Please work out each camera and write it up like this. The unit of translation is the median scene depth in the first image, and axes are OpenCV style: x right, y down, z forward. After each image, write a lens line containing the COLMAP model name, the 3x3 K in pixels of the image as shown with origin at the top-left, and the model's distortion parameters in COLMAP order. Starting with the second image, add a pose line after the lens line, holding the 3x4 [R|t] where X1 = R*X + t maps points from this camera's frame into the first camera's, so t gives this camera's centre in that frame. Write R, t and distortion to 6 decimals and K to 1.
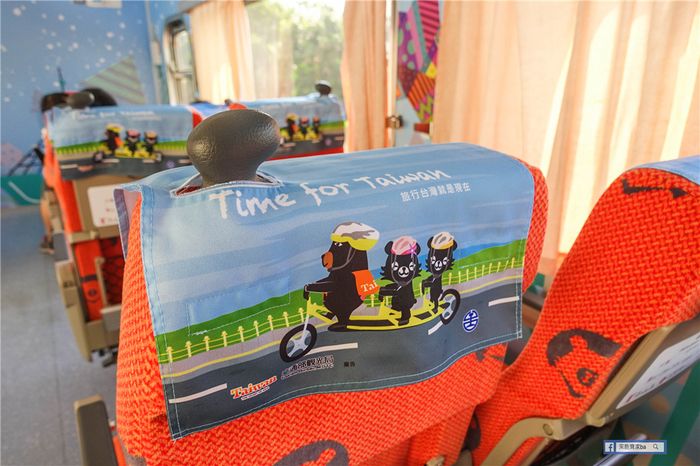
lens RADIAL K [[485.4, 0, 350.4], [0, 485.4, 233.4], [0, 0, 1]] dist [0.008708, 0.002270]
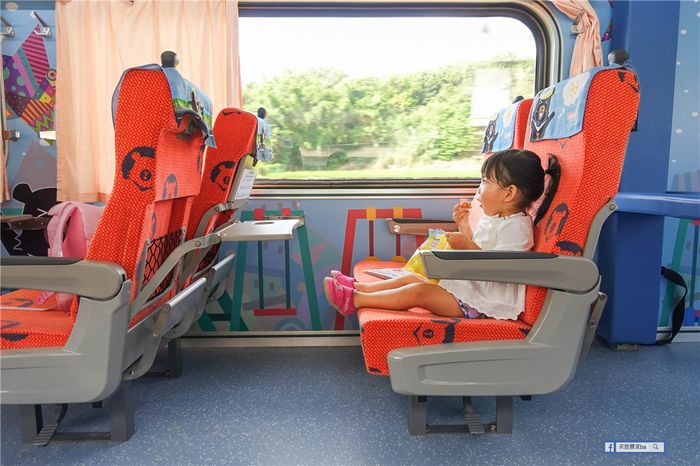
lens RADIAL K [[485.4, 0, 350.8], [0, 485.4, 233.1], [0, 0, 1]] dist [0.008708, 0.002270]
pose [[0.520063, -0.082214, 0.850162, -0.623378], [0.263636, 0.962207, -0.068223, 0.388128], [-0.812423, 0.259614, 0.522082, -0.389238]]
